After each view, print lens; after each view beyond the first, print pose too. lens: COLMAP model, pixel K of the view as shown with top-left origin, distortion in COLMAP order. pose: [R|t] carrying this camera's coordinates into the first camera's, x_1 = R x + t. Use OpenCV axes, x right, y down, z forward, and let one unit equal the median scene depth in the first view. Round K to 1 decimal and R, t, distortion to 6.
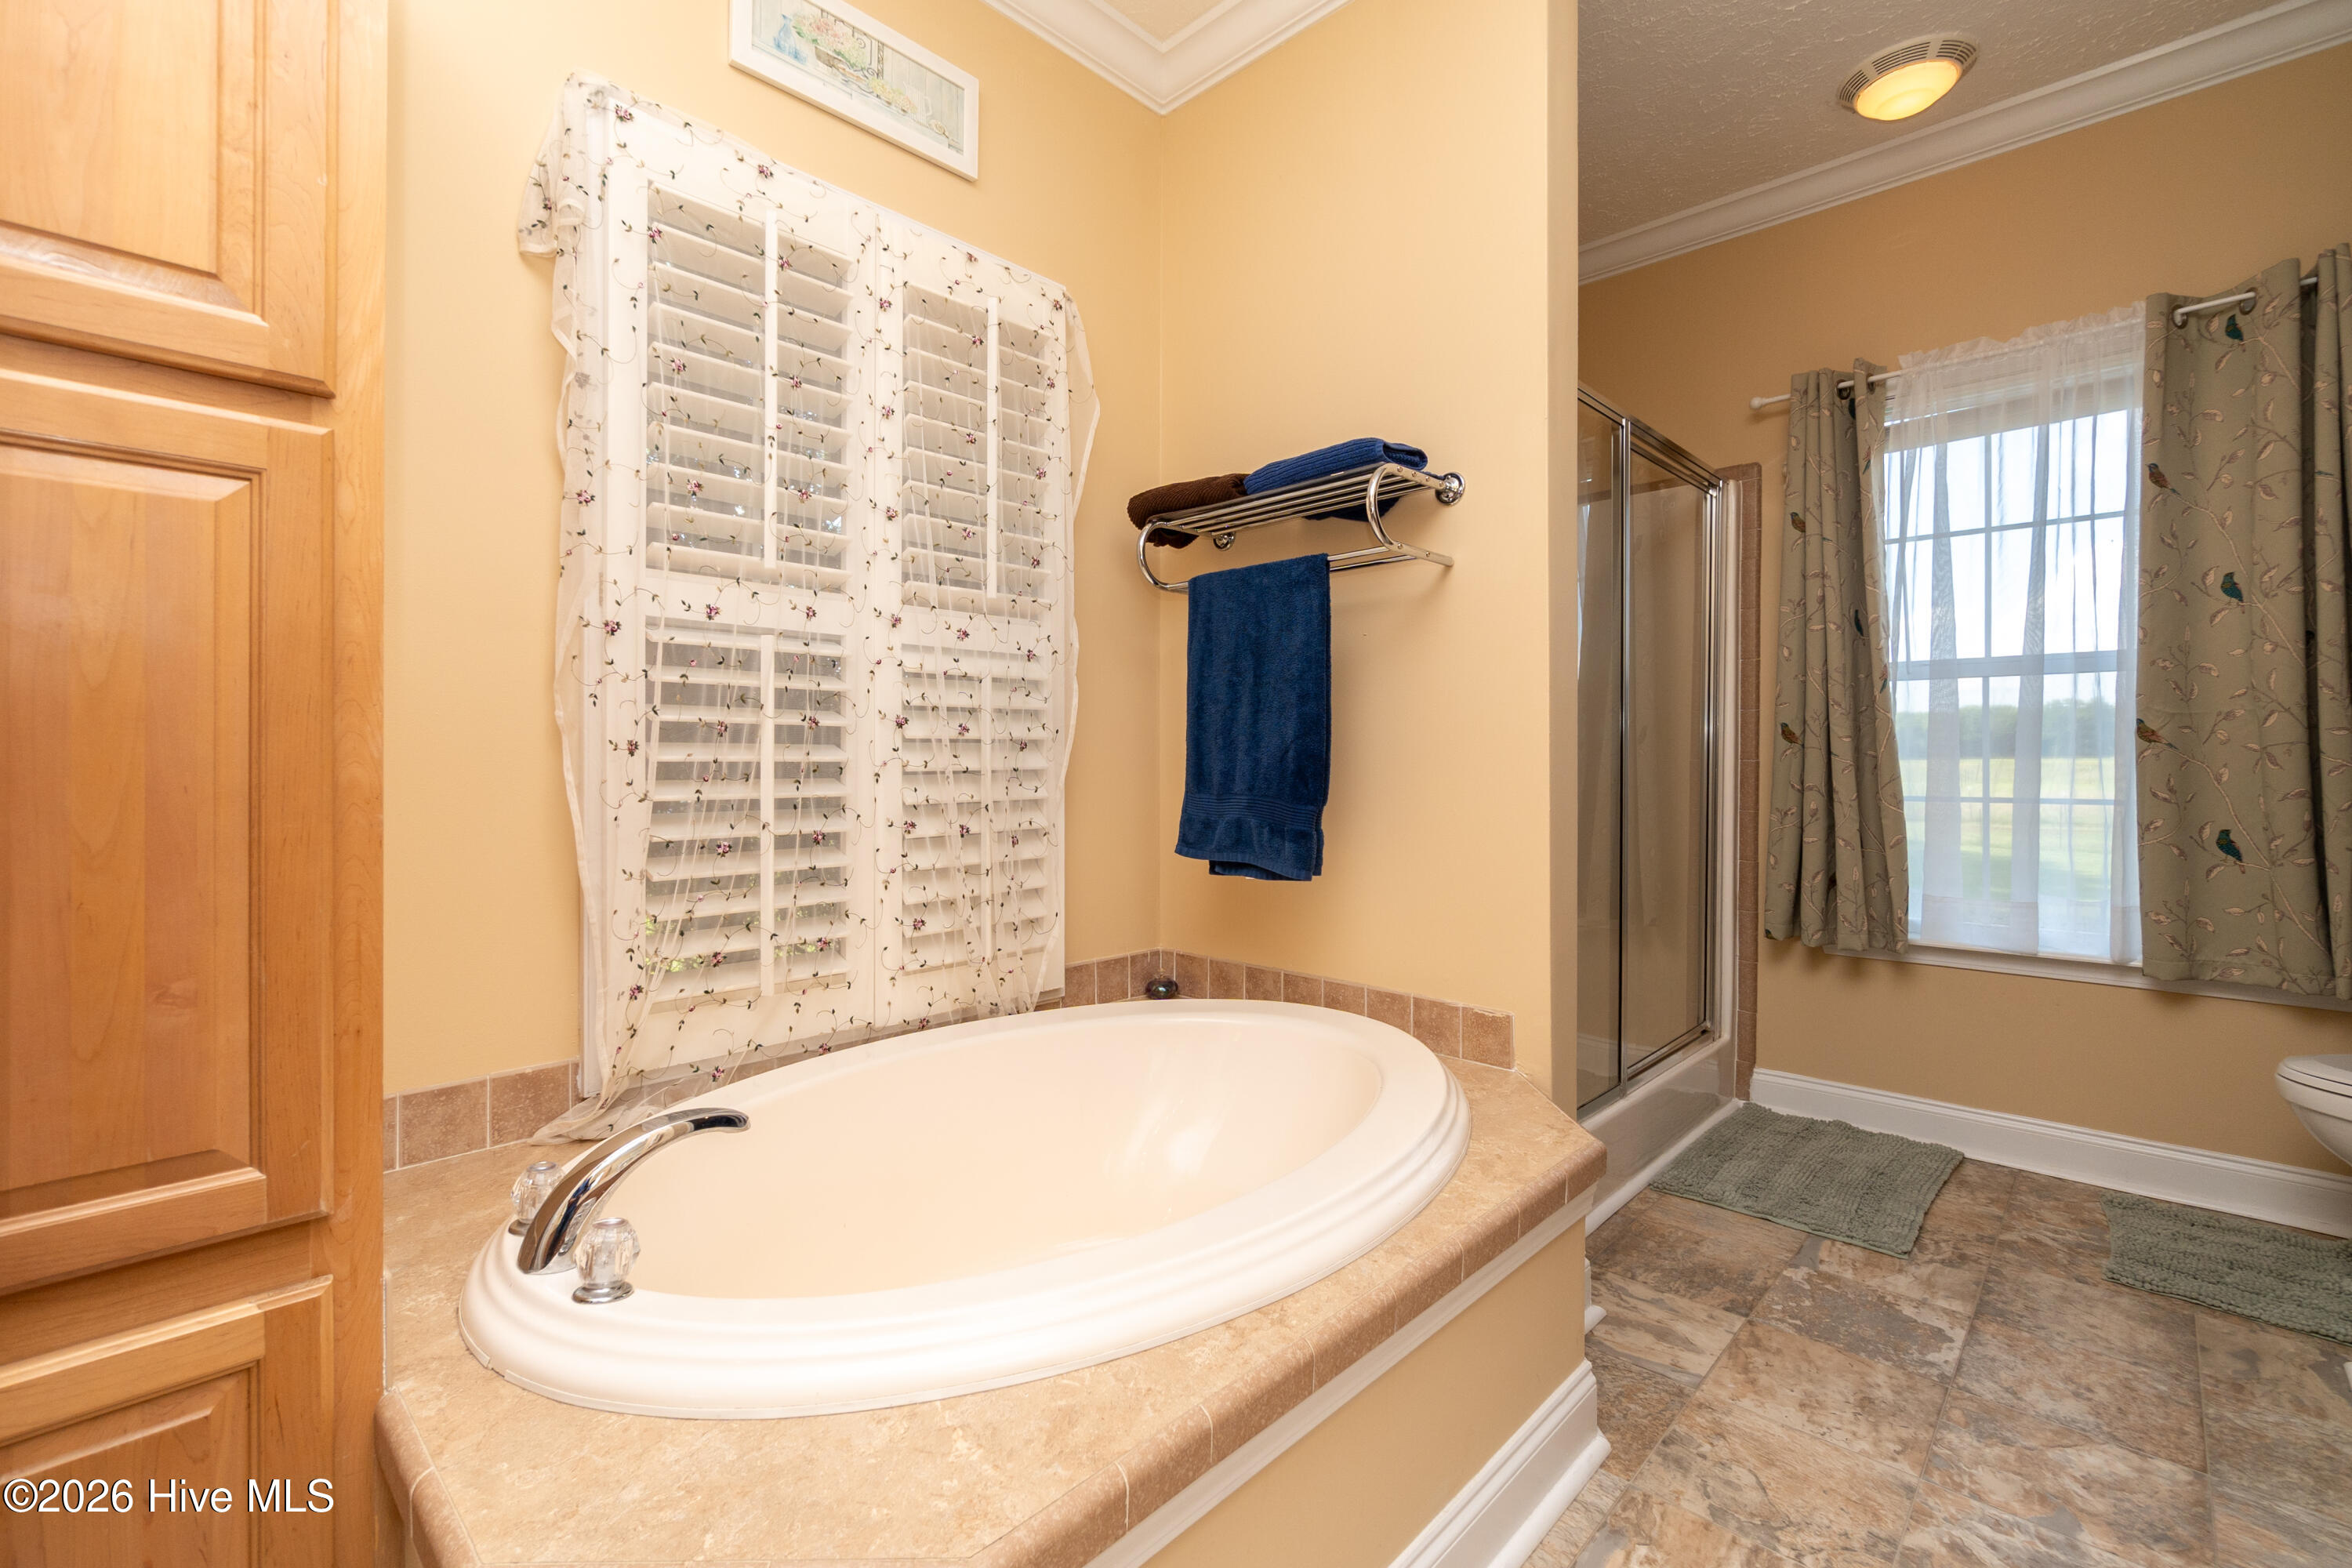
lens RADIAL K [[1012.9, 0, 1220.9], [0, 1012.9, 768.5], [0, 0, 1]] dist [-0.008191, 0.002305]
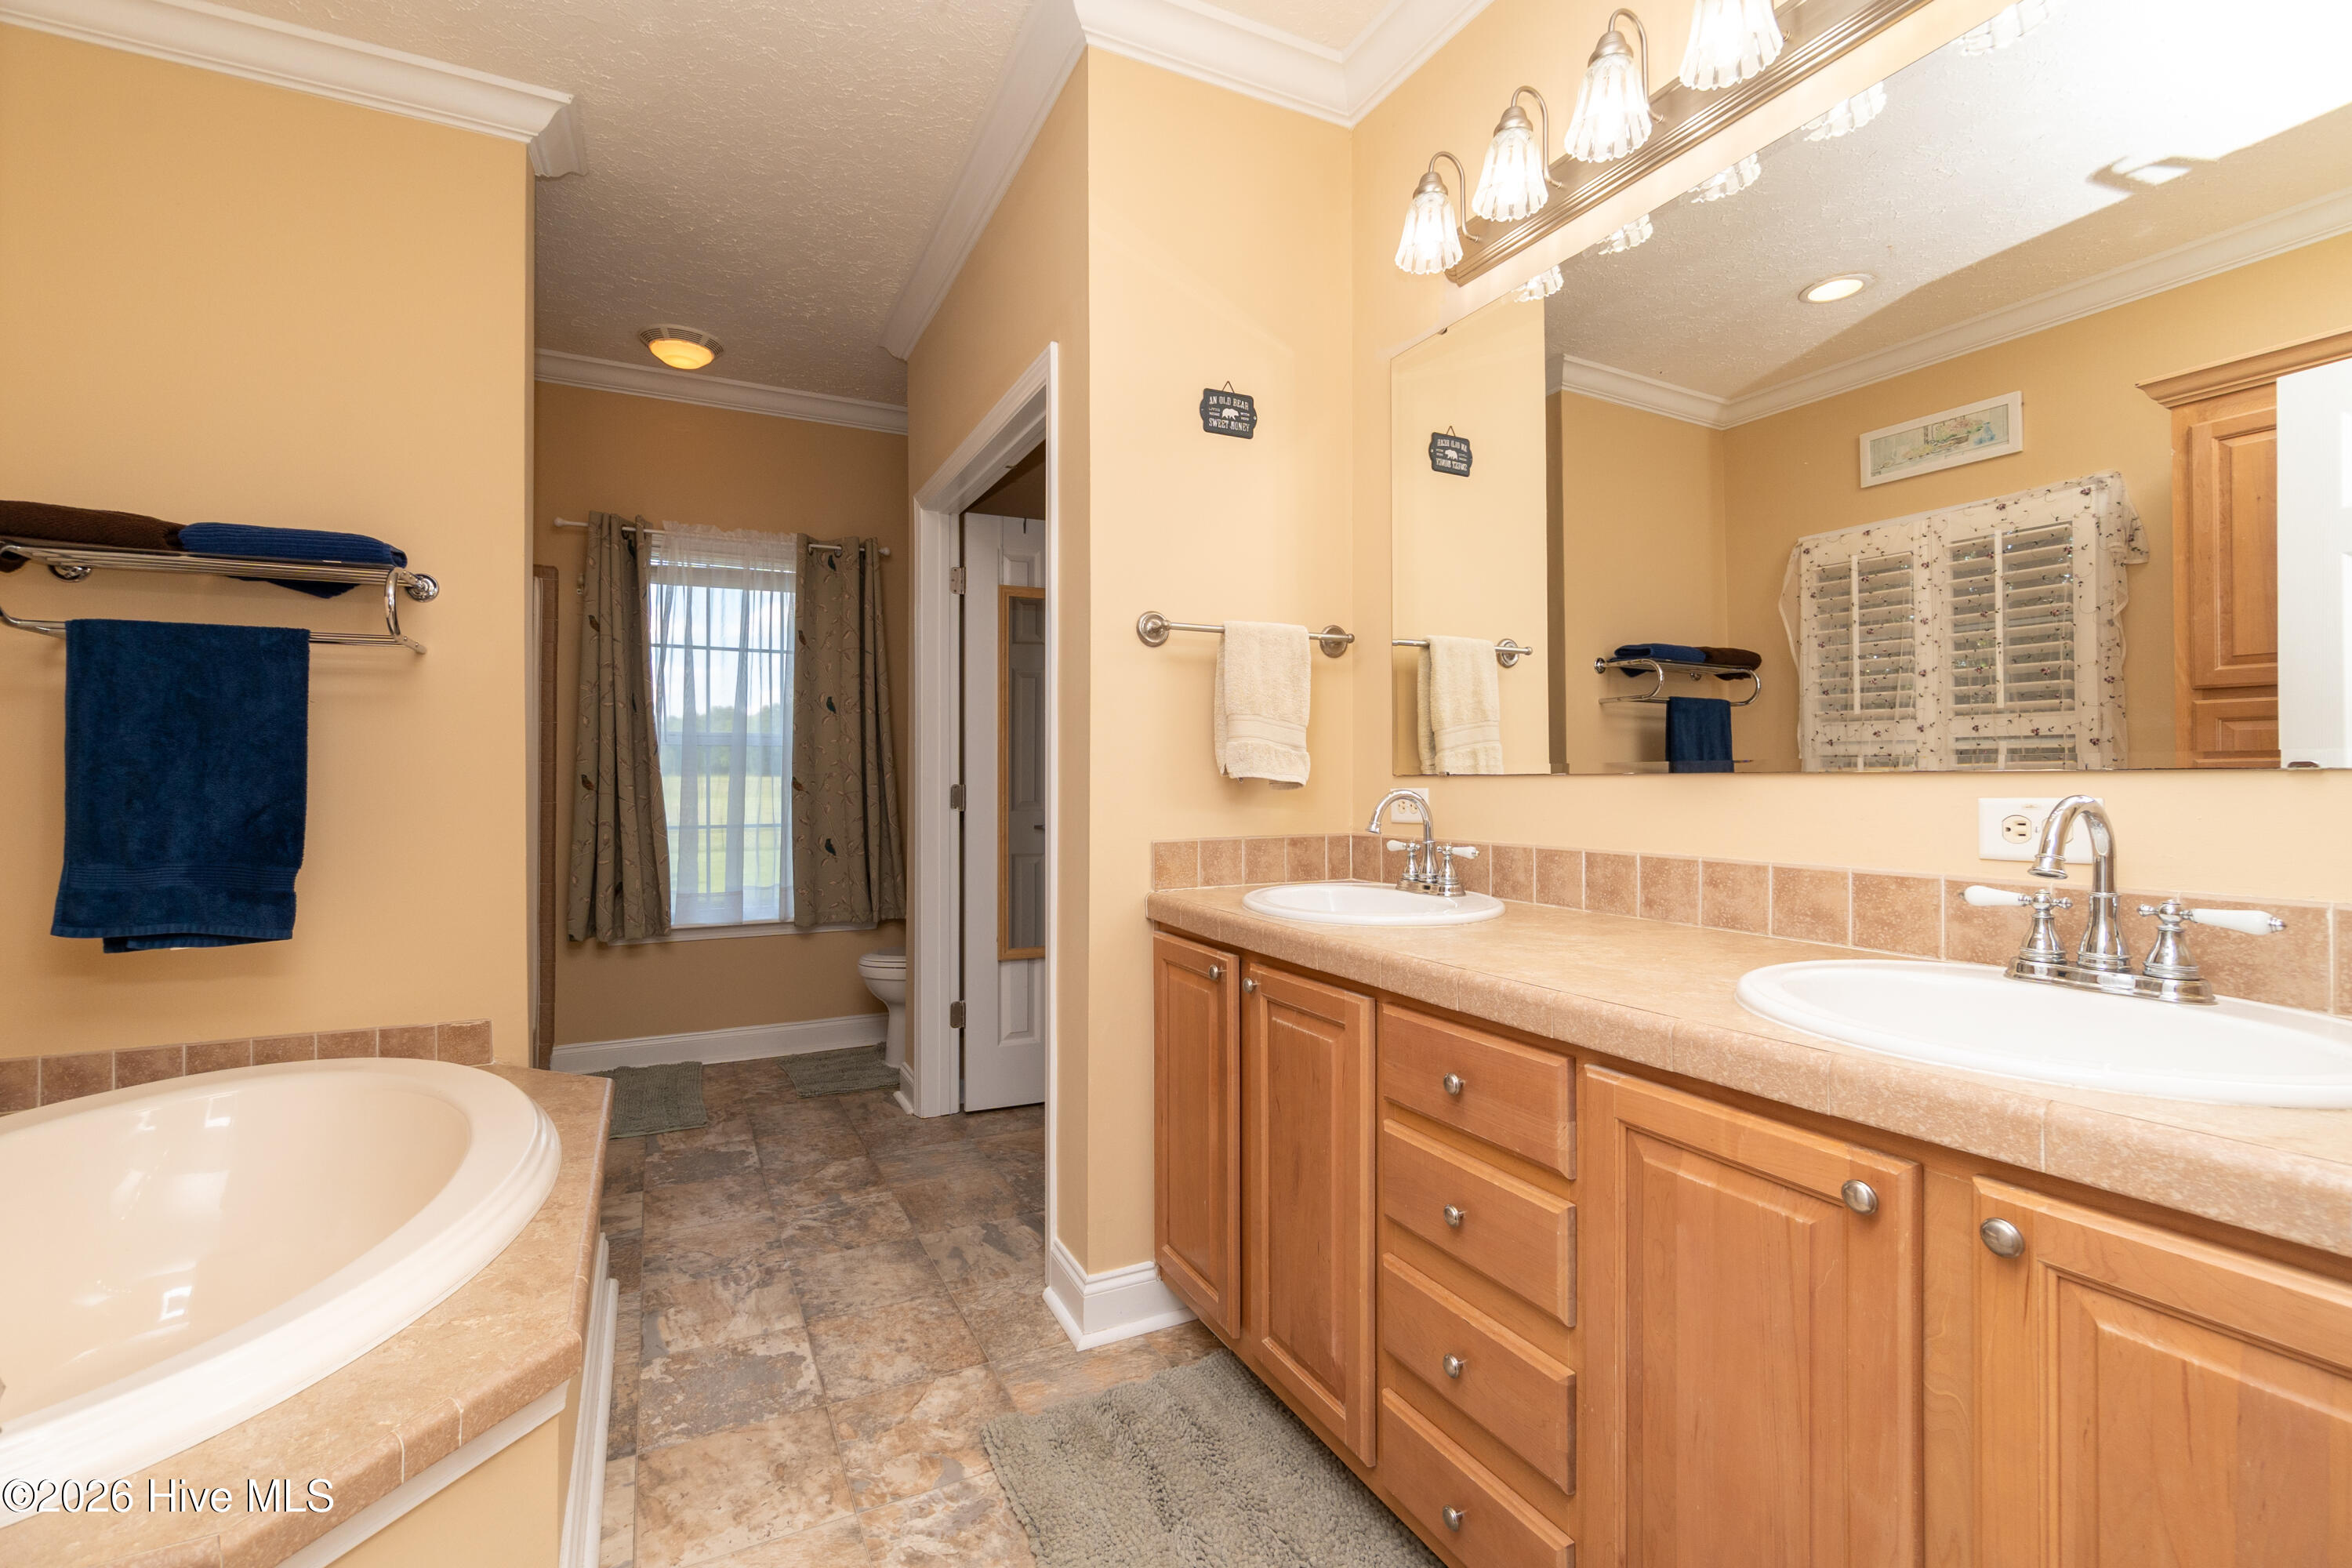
lens RADIAL K [[1012.9, 0, 1159.3], [0, 1012.9, 781.7], [0, 0, 1]] dist [-0.008191, 0.002305]
pose [[0.337773, -0.003978, 0.941219, -0.607913], [0.002327, 0.999992, 0.003392, -0.054791], [-0.941225, 0.001045, 0.337779, -0.205762]]
